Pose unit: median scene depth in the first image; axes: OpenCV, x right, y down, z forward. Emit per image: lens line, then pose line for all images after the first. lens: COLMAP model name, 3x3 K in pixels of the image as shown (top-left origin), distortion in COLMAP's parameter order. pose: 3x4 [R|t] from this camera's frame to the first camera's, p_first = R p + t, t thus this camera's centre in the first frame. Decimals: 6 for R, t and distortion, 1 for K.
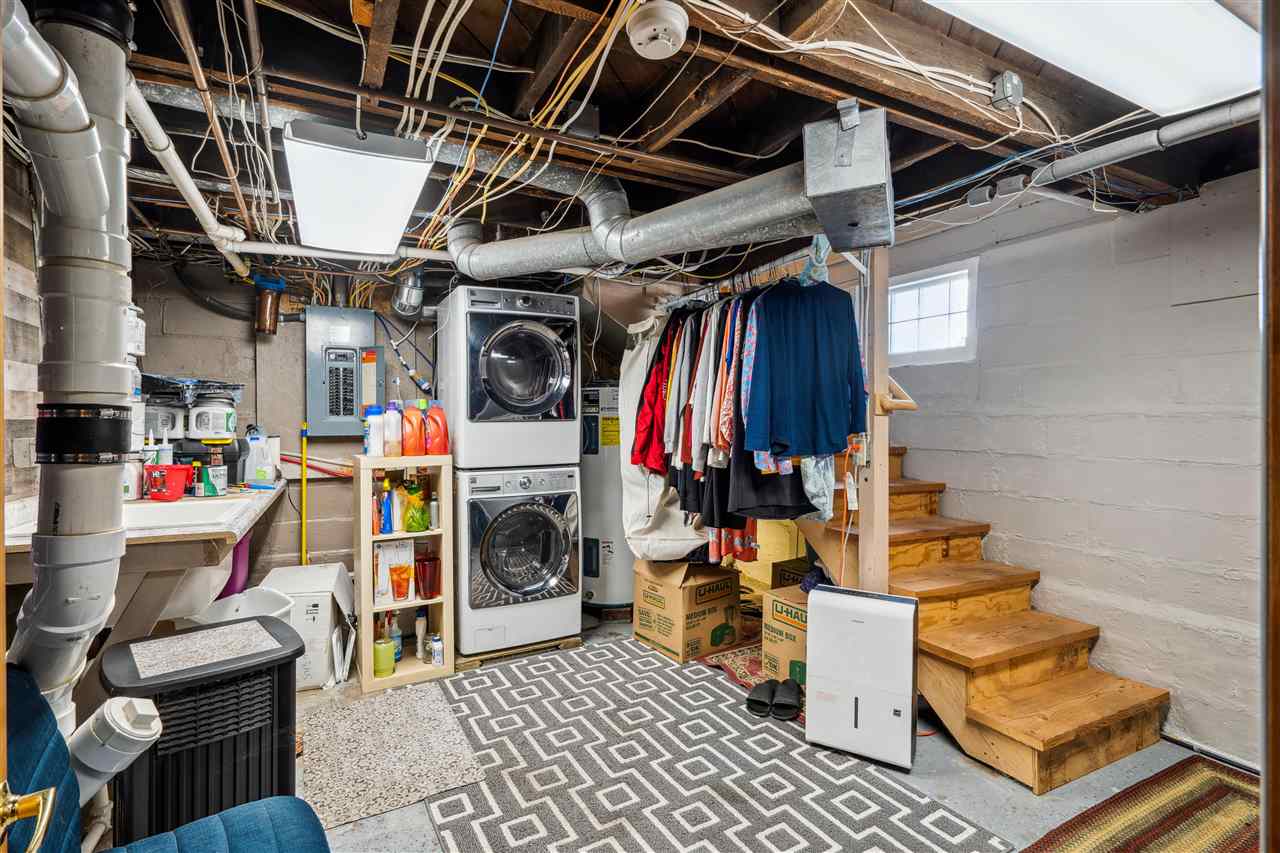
lens RADIAL K [[610.8, 0, 648.7], [0, 610.8, 418.7], [0, 0, 1]] dist [-0.001749, 0.000661]
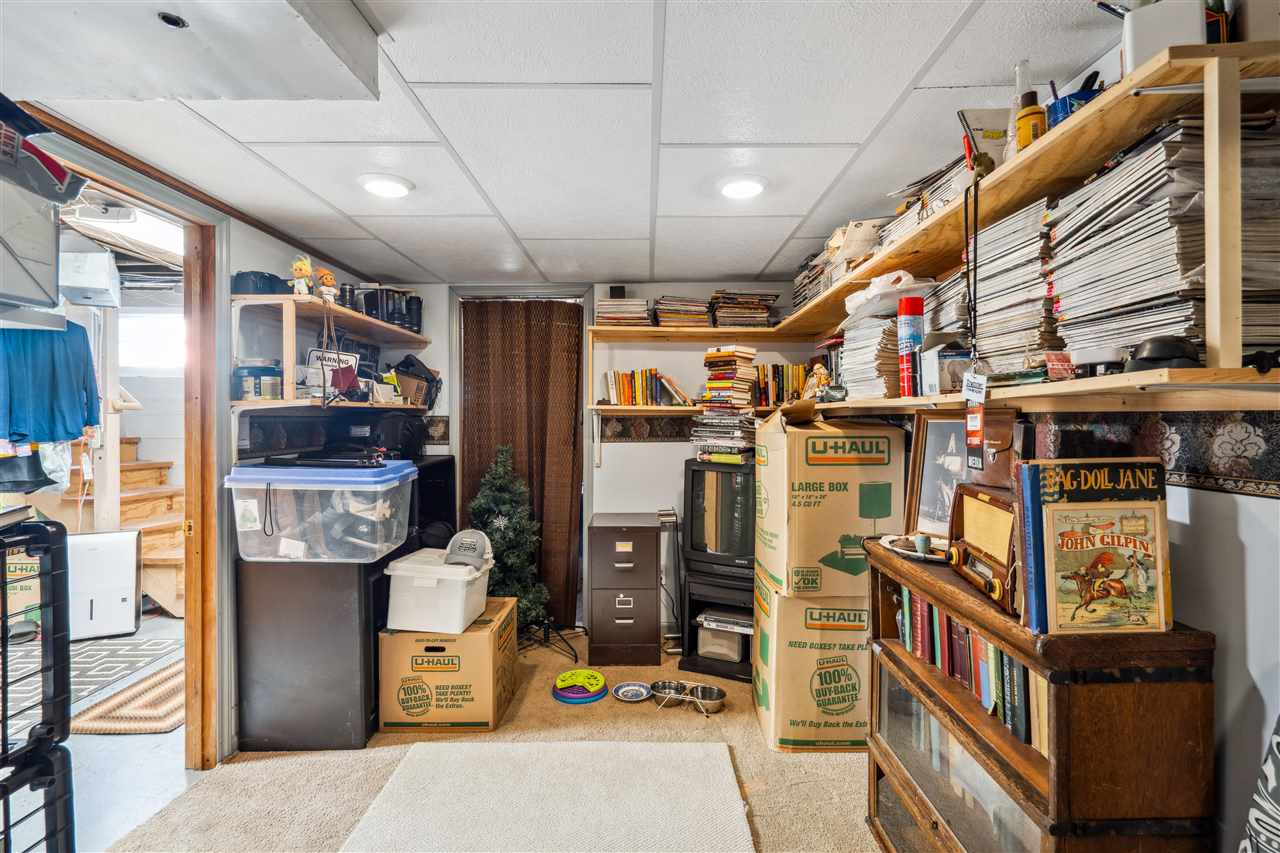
lens RADIAL K [[610.8, 0, 648.7], [0, 610.8, 418.7], [0, 0, 1]] dist [-0.001749, 0.000661]
pose [[0.485726, -0.001305, 0.874110, -0.272000], [0.000607, 0.999999, 0.001155, 0.006737], [-0.874111, -0.000030, 0.485727, -0.826830]]
